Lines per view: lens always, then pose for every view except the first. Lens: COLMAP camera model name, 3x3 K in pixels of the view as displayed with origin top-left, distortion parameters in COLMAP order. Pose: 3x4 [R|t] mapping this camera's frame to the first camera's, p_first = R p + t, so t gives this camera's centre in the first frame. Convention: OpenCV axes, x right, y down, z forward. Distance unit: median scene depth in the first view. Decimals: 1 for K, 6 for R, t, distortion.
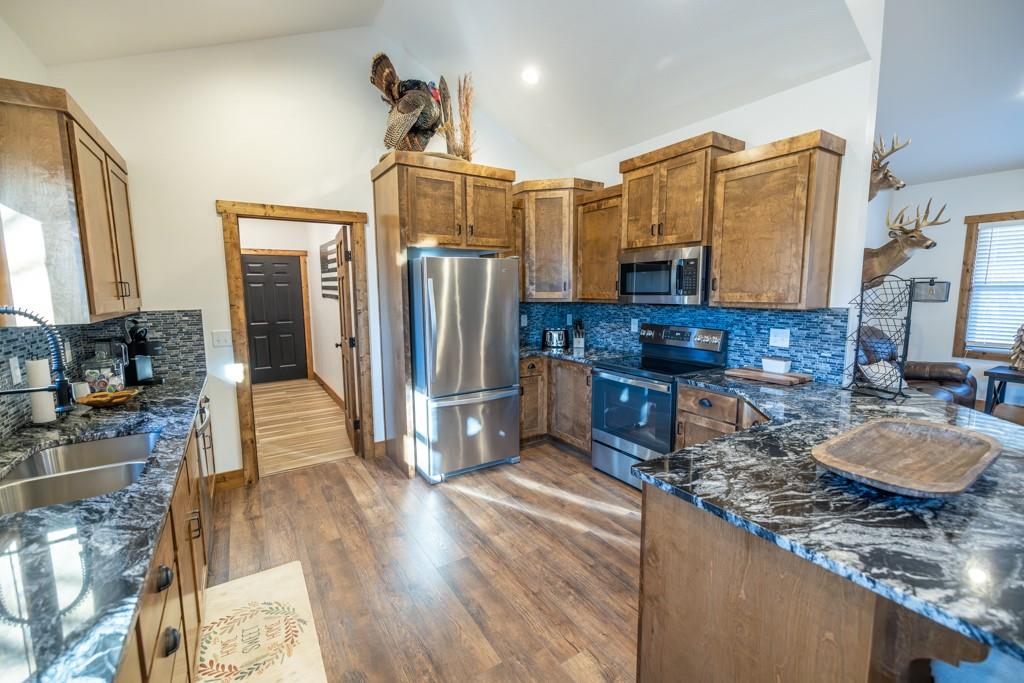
lens RADIAL K [[424.8, 0, 507.8], [0, 424.8, 338.5], [0, 0, 1]] dist [0.000634, 0.000081]
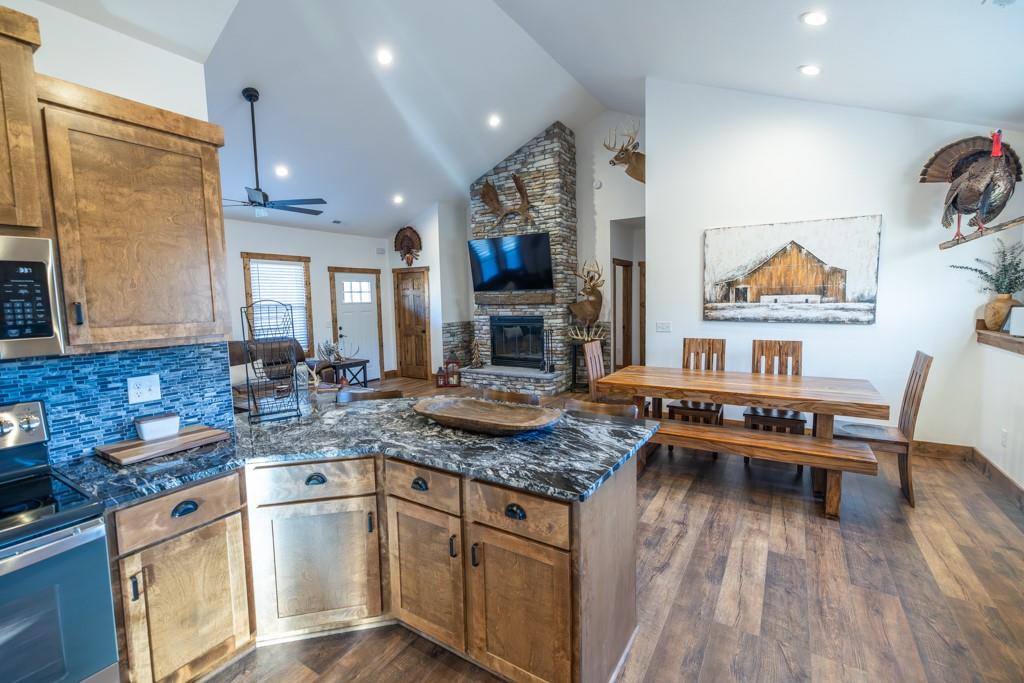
lens RADIAL K [[443.9, 0, 509.3], [0, 443.9, 334.3], [0, 0, 1]] dist [-0.001180, -0.000230]
pose [[-0.425993, -0.054040, 0.903111, -0.314191], [0.134384, 0.983362, 0.122230, -0.117726], [-0.894690, 0.173433, -0.411643, 0.908074]]
